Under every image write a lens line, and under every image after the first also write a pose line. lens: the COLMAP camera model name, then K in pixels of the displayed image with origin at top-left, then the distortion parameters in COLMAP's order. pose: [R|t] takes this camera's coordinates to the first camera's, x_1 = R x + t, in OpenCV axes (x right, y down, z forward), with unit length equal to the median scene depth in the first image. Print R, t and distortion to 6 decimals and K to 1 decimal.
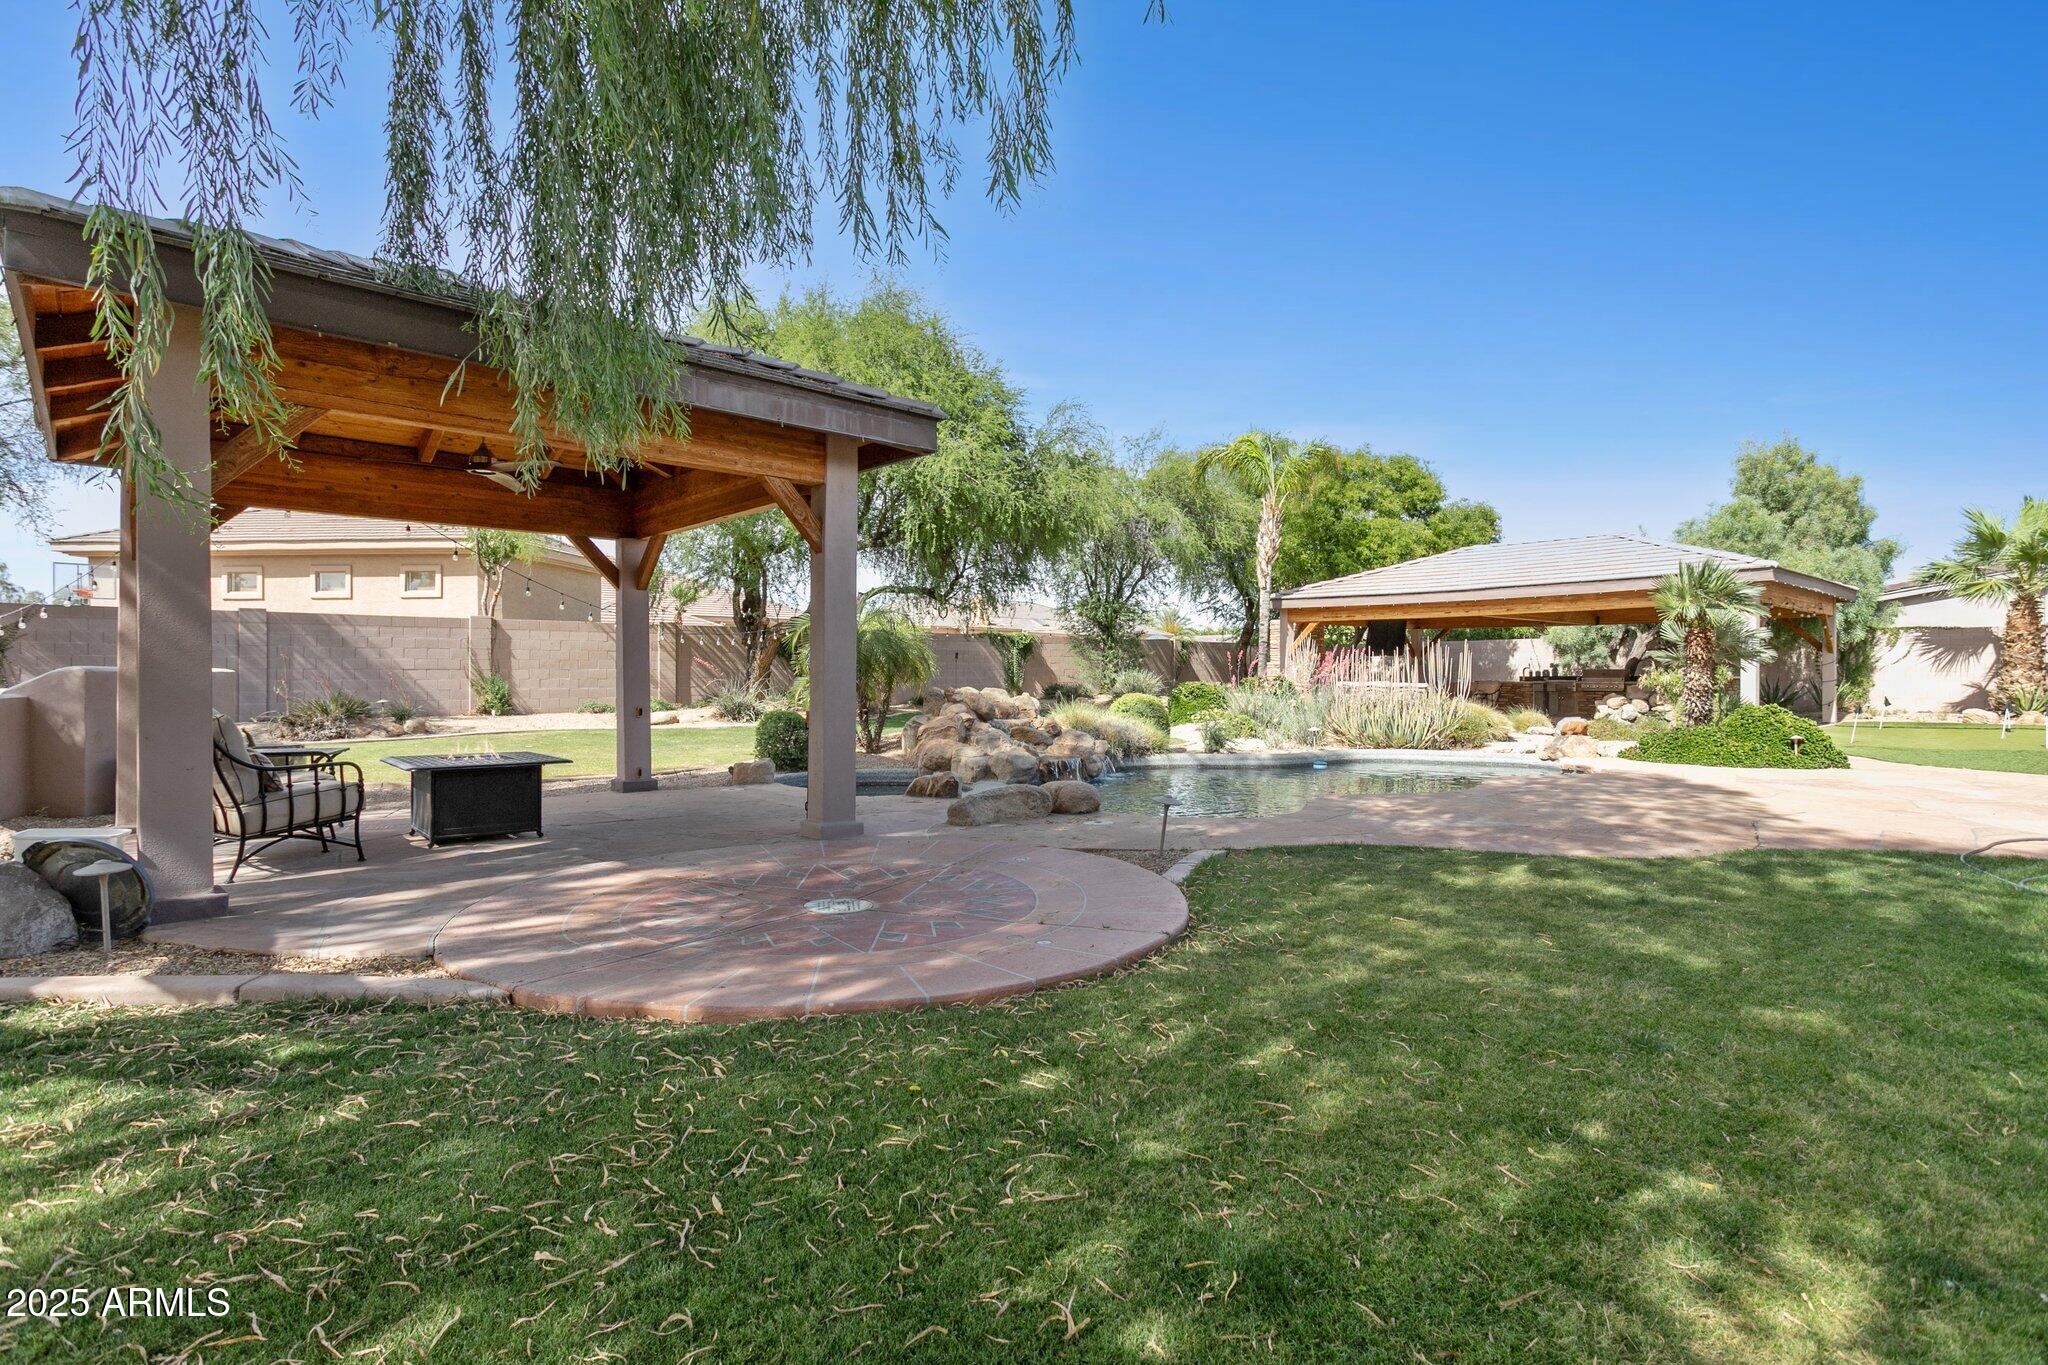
lens RADIAL K [[999.2, 0, 1022.0], [0, 999.2, 670.9], [0, 0, 1]] dist [-0.014607, 0.004000]
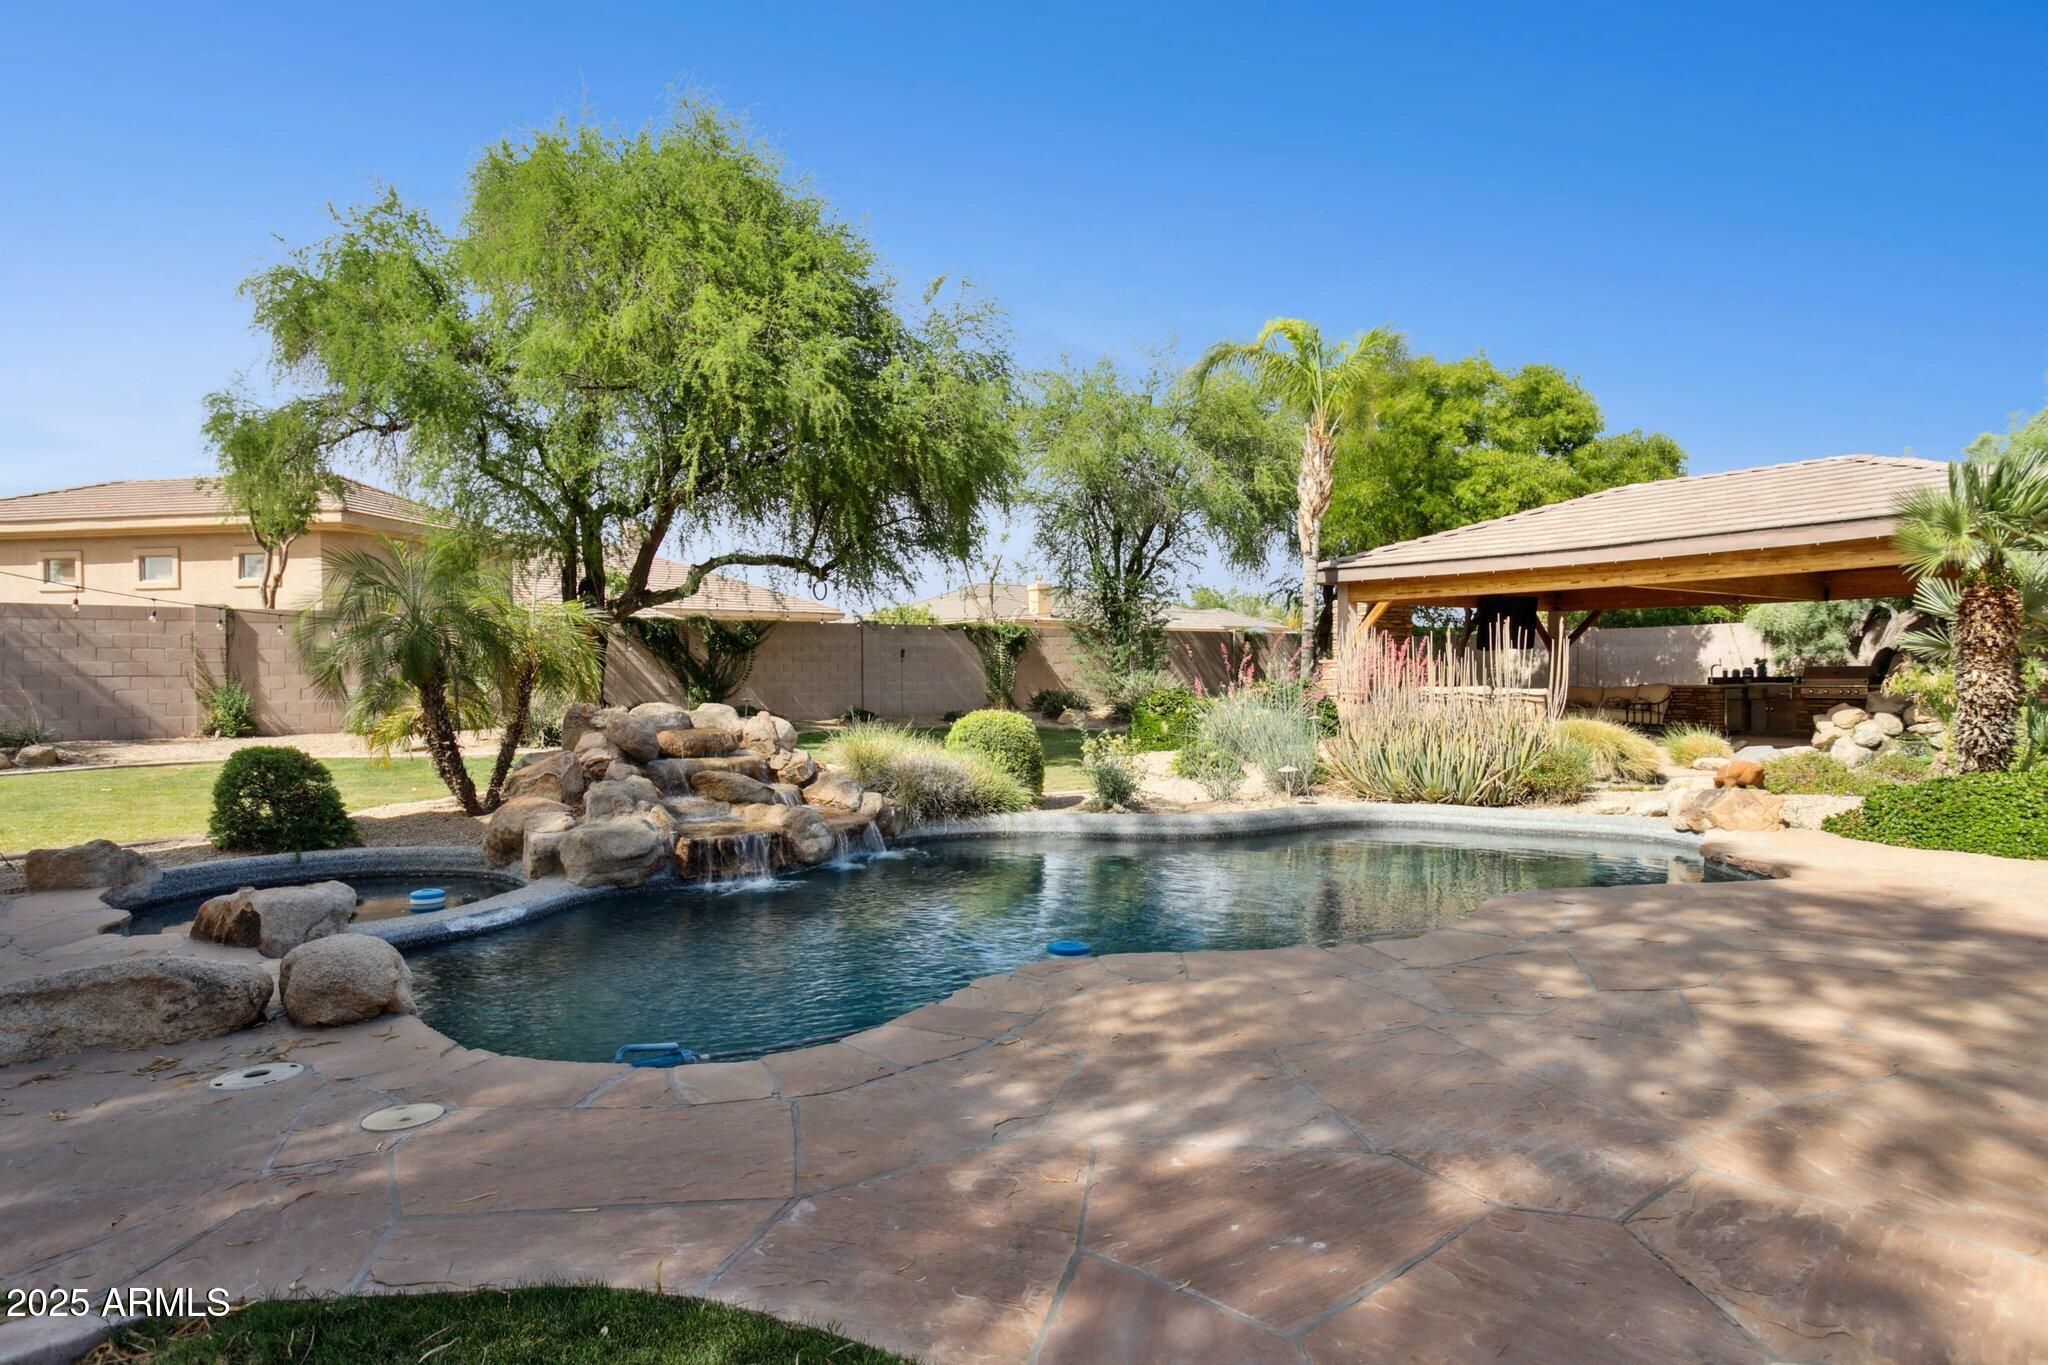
lens RADIAL K [[1131.3, 0, 1016.1], [0, 1131.3, 687.8], [0, 0, 1]] dist [-0.015169, 0.004213]
pose [[0.992903, -0.003765, -0.118865, 0.132904], [0.005434, 0.999891, 0.013714, -0.000431], [0.118800, -0.014263, 0.992816, 0.192494]]
